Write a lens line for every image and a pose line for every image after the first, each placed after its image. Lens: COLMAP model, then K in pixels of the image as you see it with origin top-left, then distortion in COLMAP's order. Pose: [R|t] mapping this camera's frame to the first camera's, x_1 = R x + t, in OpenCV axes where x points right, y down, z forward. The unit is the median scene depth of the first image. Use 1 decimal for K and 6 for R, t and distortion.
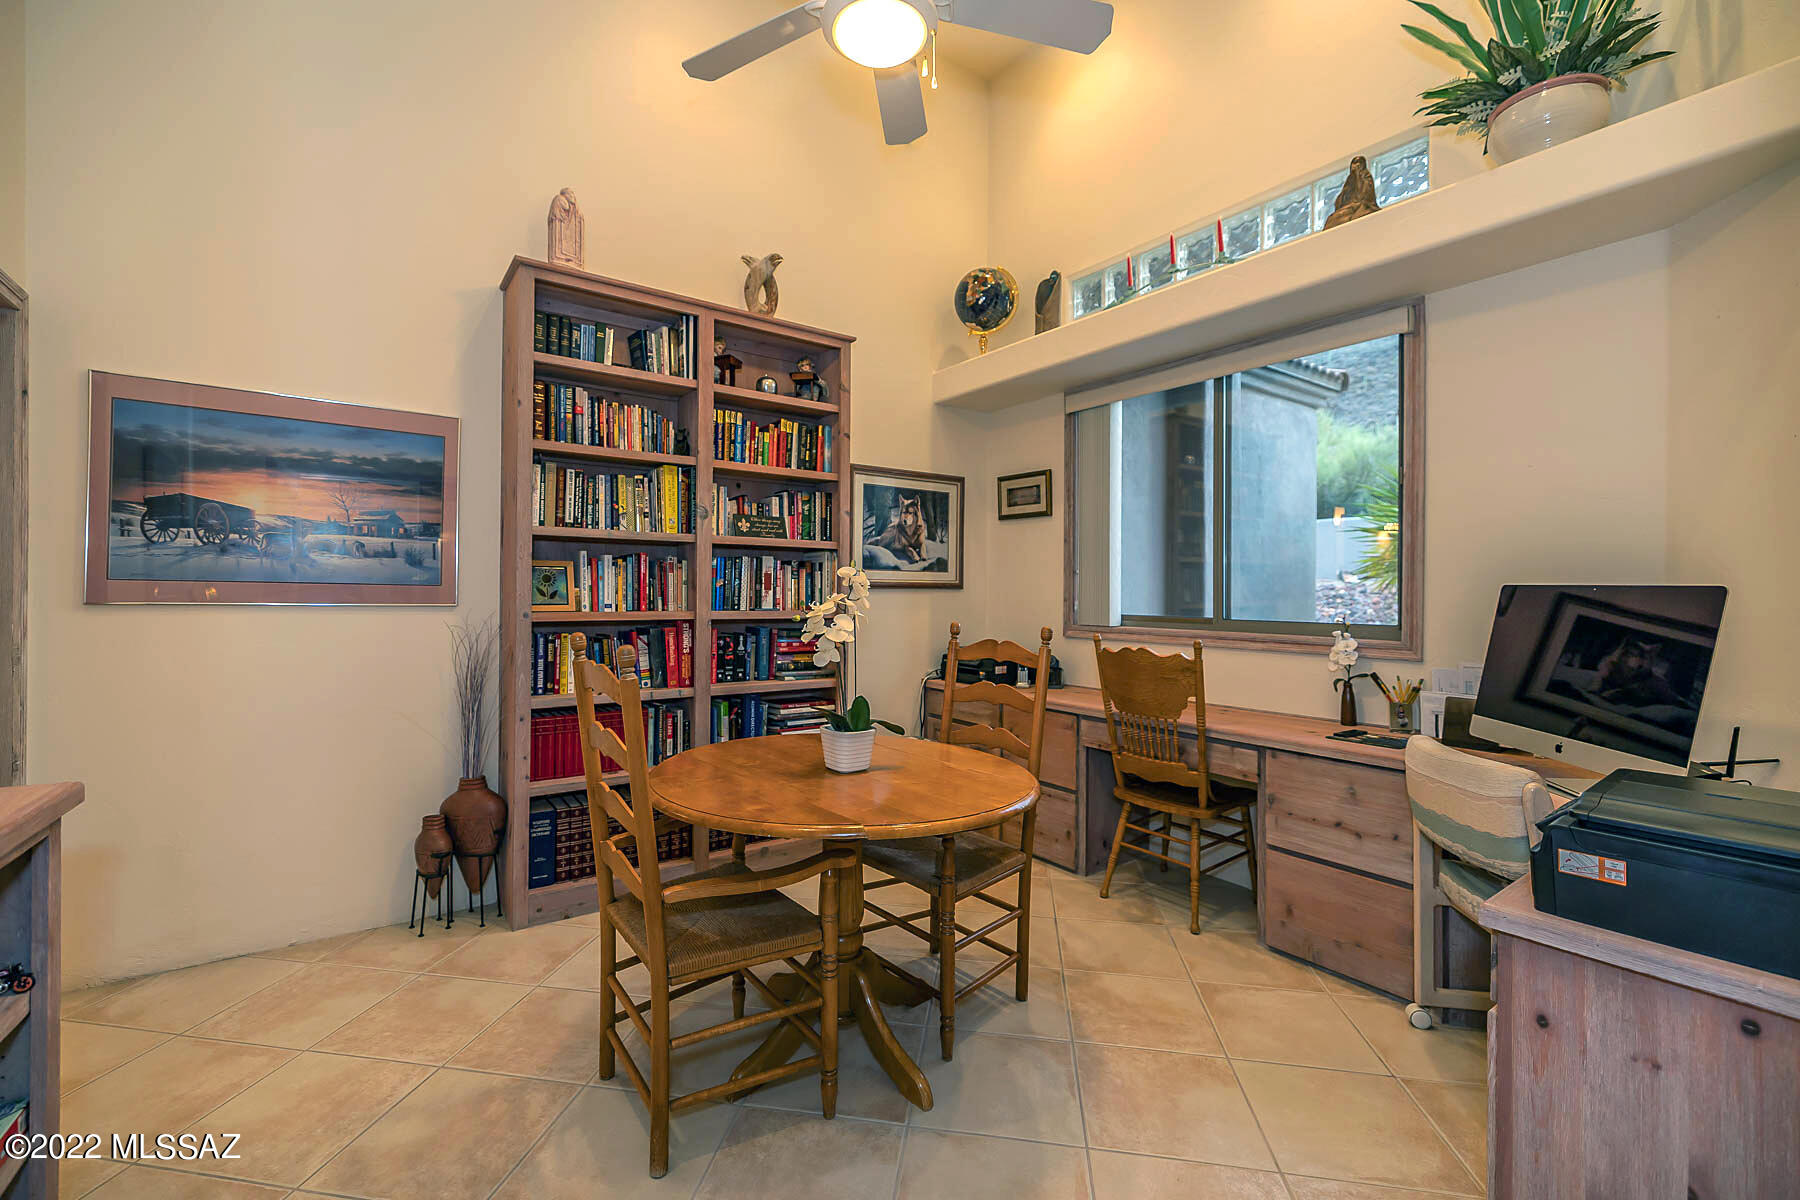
lens RADIAL K [[766.5, 0, 900.0], [0, 766.5, 600.0], [0, 0, 1]] dist [0.000389, 0.000033]
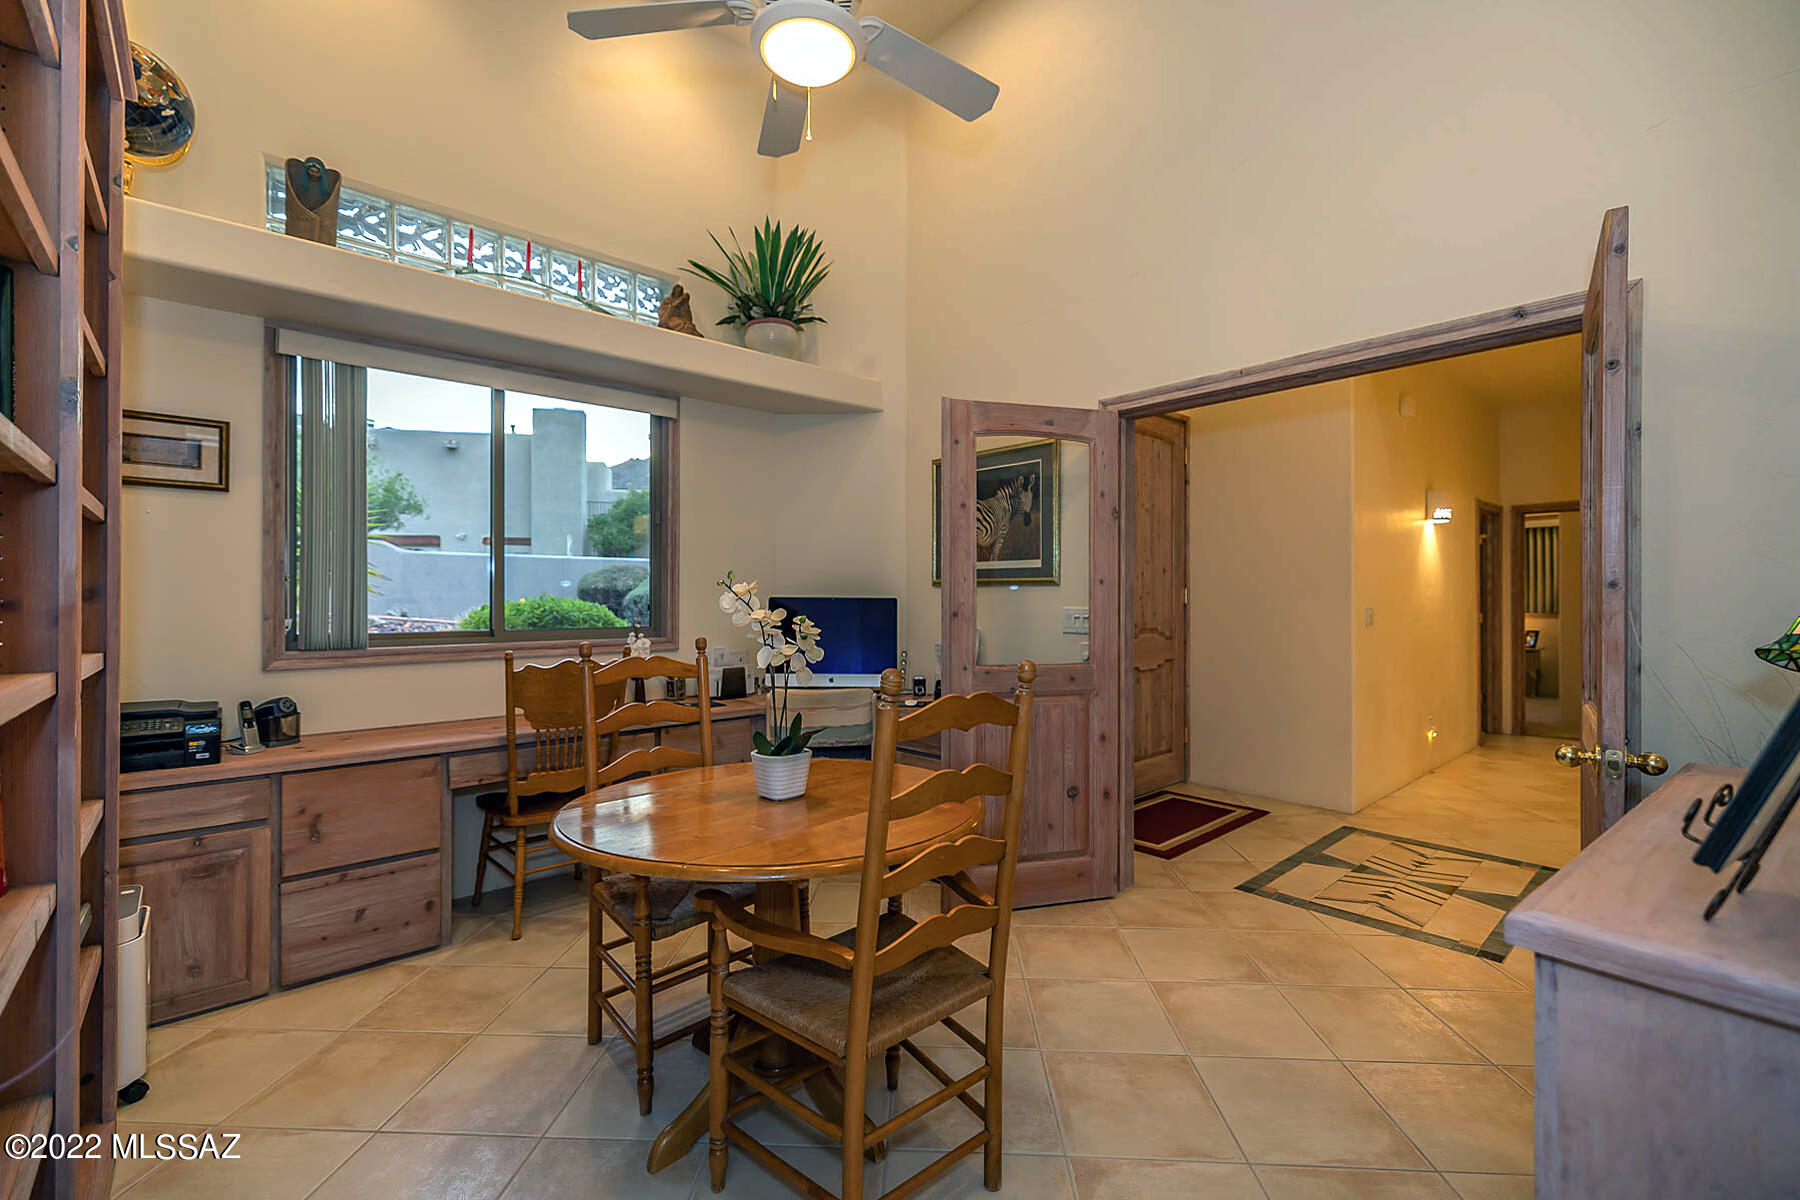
lens RADIAL K [[766.5, 0, 900.0], [0, 766.5, 600.0], [0, 0, 1]] dist [0.000389, 0.000033]
pose [[-0.113800, -0.010667, 0.993446, -0.696386], [0.013342, 0.999836, 0.012264, -0.021830], [-0.993414, 0.014650, -0.113639, 0.648941]]
